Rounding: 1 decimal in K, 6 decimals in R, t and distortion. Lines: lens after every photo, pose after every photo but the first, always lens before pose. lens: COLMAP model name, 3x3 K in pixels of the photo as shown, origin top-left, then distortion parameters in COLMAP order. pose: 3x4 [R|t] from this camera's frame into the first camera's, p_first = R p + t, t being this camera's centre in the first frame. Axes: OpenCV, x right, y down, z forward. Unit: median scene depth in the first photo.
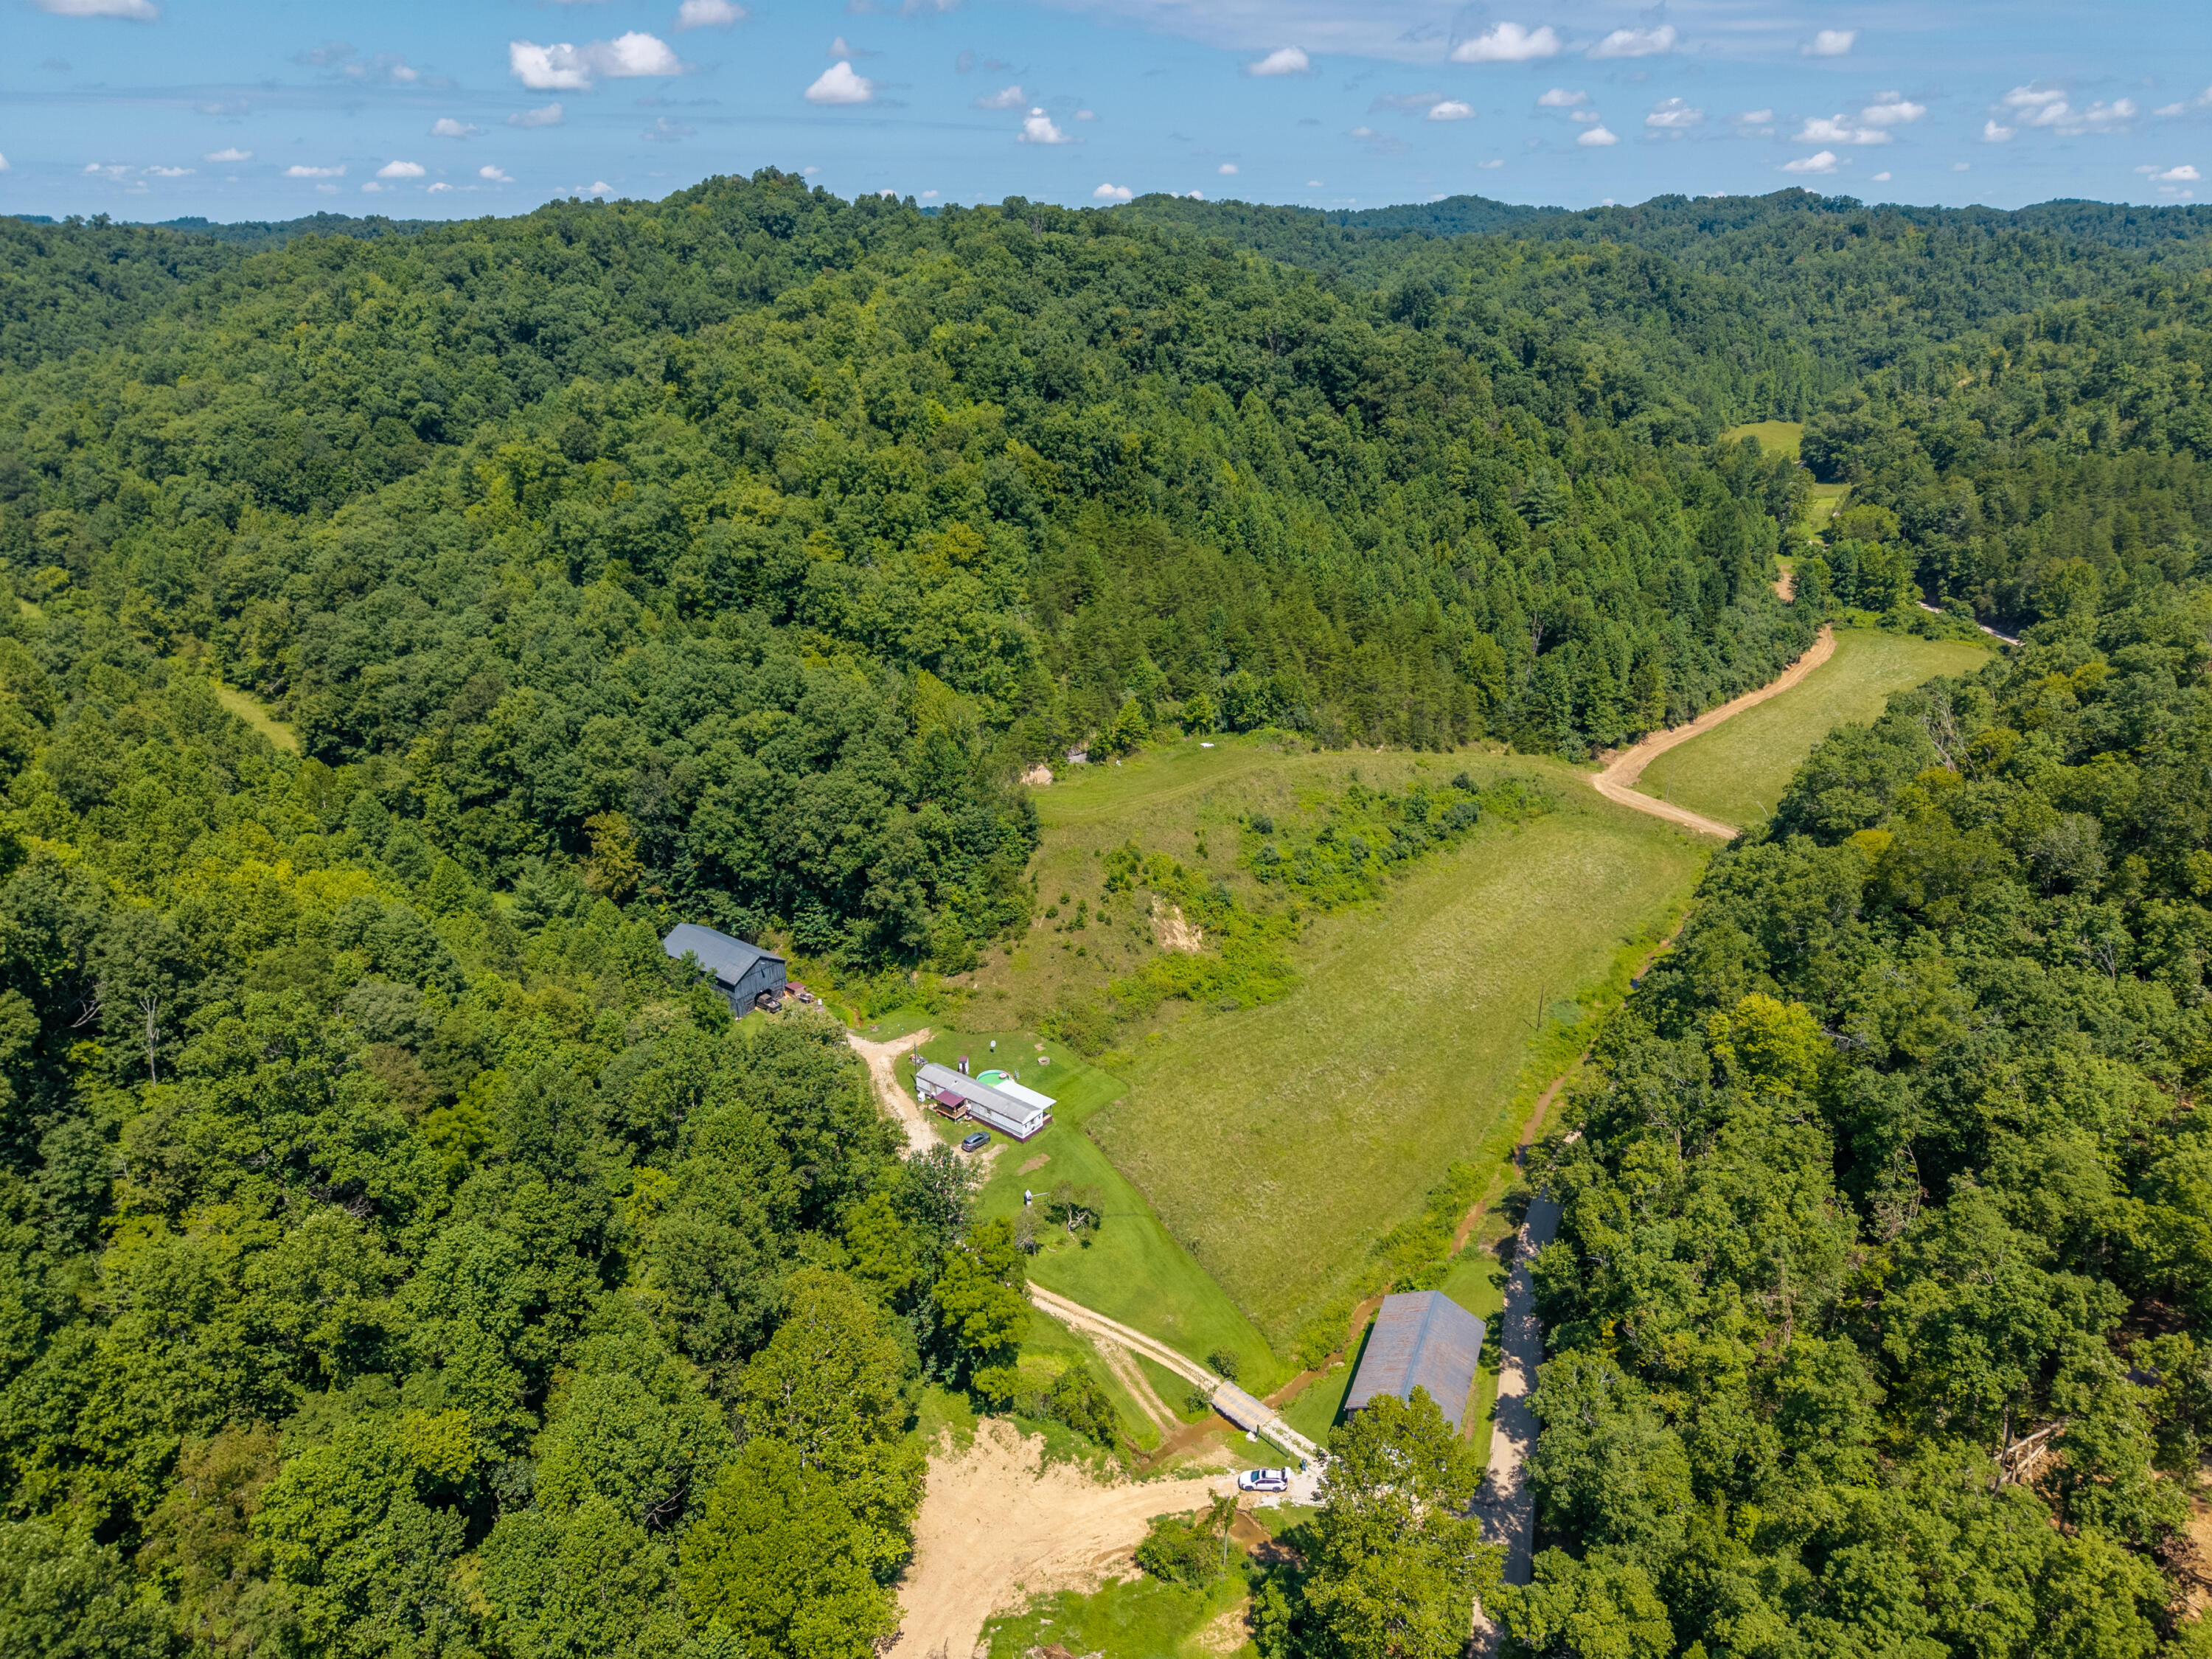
lens RADIAL K [[1479.3, 0, 1106.8], [0, 1479.3, 831.9], [0, 0, 1]] dist [0.026990, -0.025868]
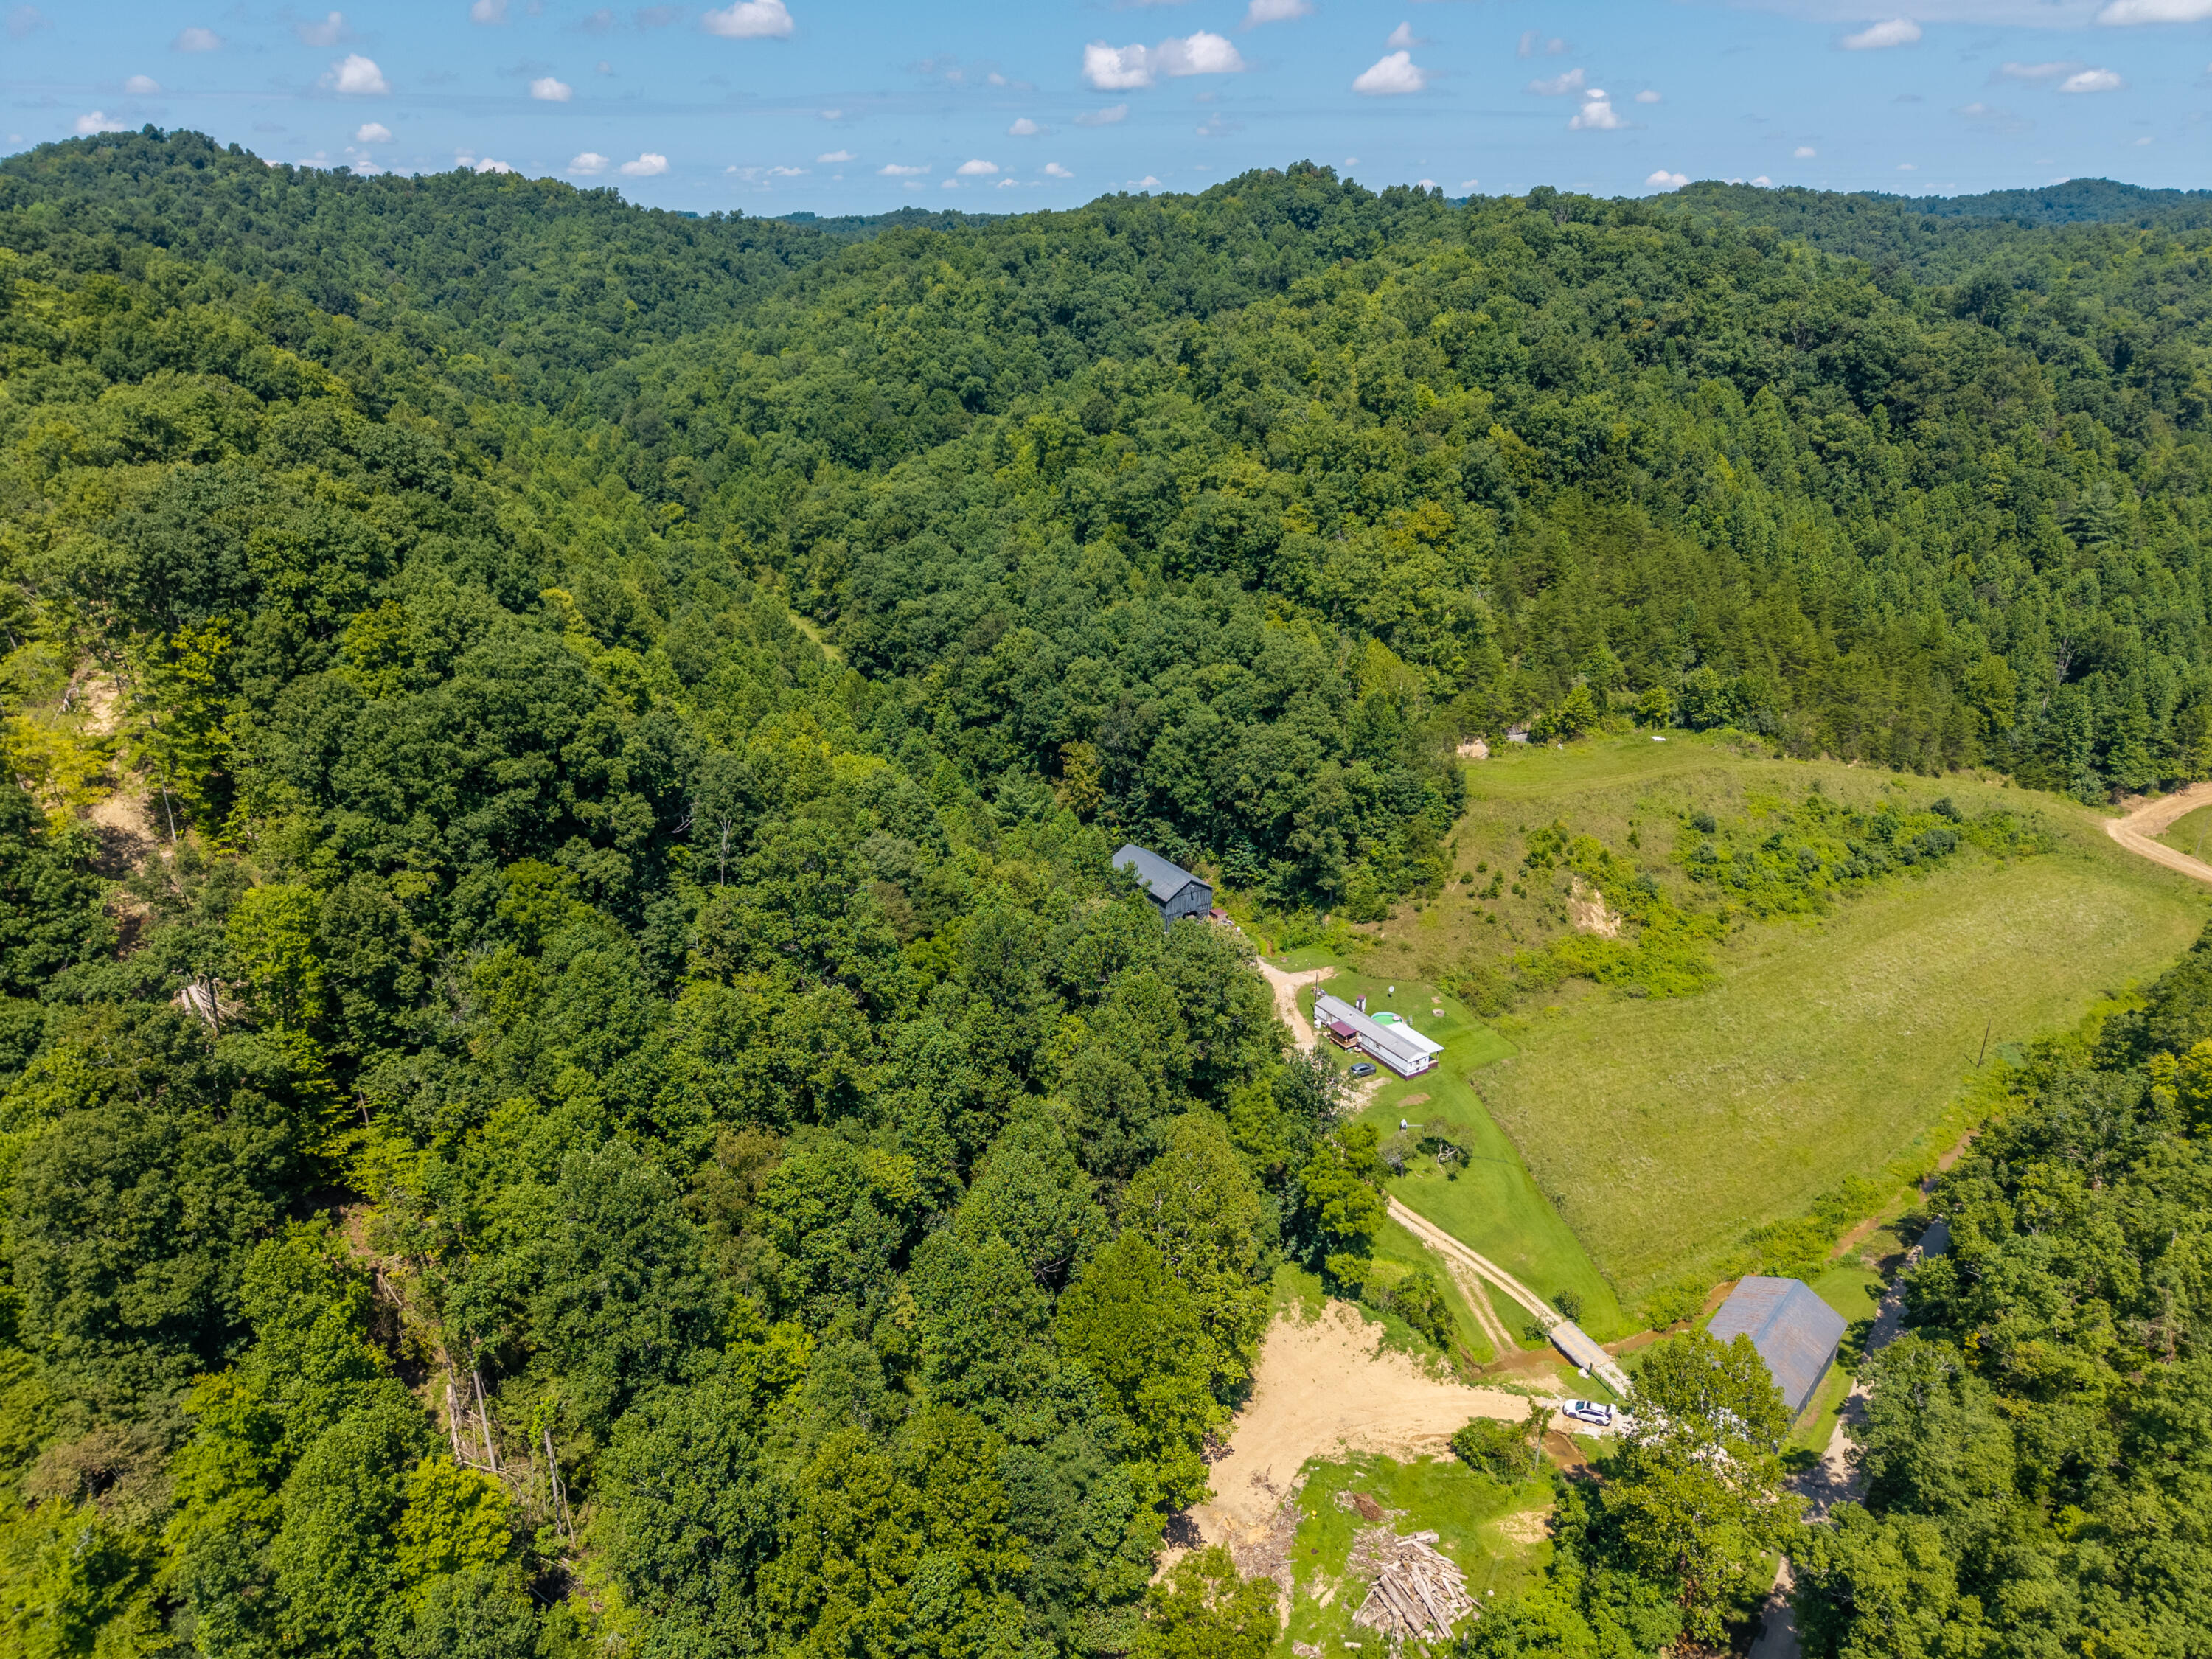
lens RADIAL K [[1479.3, 0, 1109.9], [0, 1479.3, 830.9], [0, 0, 1]] dist [0.026990, -0.025868]
pose [[0.946823, 0.120779, -0.298227, 0.026382], [-0.119456, 0.992579, 0.022731, 0.024327], [0.298759, 0.014103, 0.954224, -0.058762]]
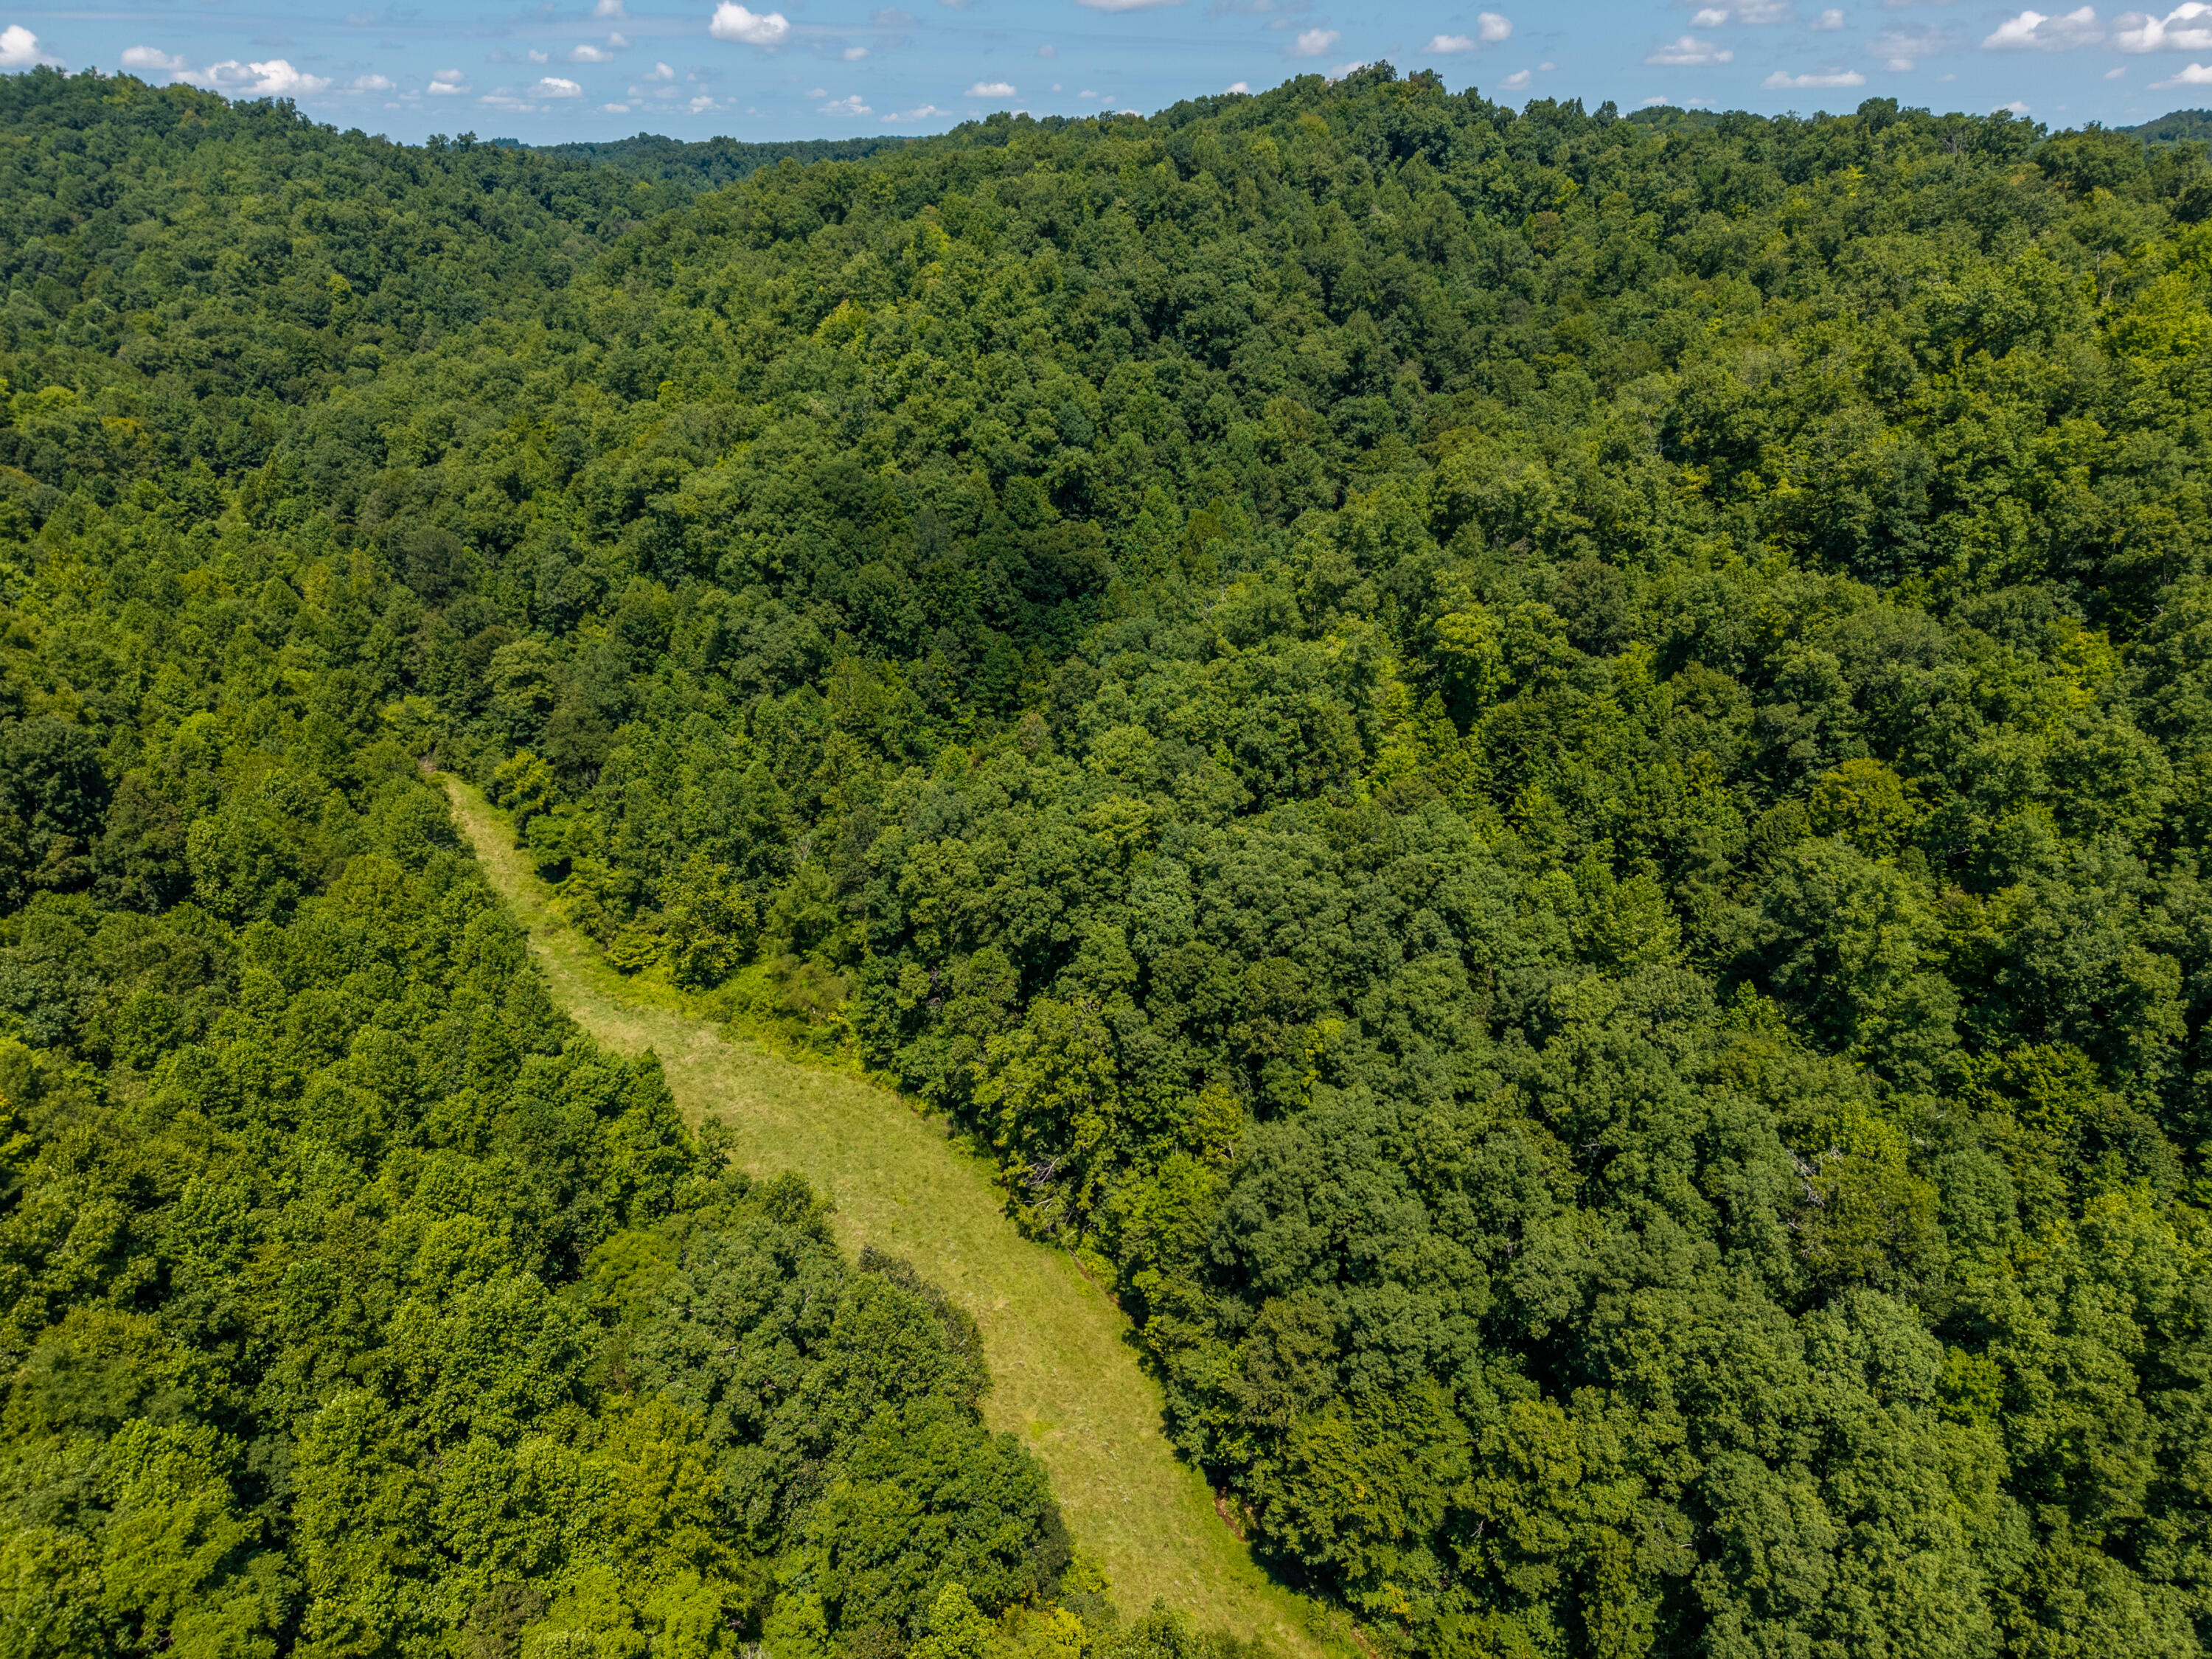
lens RADIAL K [[1479.3, 0, 1108.7], [0, 1479.3, 836.9], [0, 0, 1]] dist [0.026990, -0.025868]
pose [[0.988110, 0.066644, -0.138551, -0.606450], [-0.060200, 0.996923, 0.050201, -0.283016], [0.141471, -0.041264, 0.989082, 0.700647]]
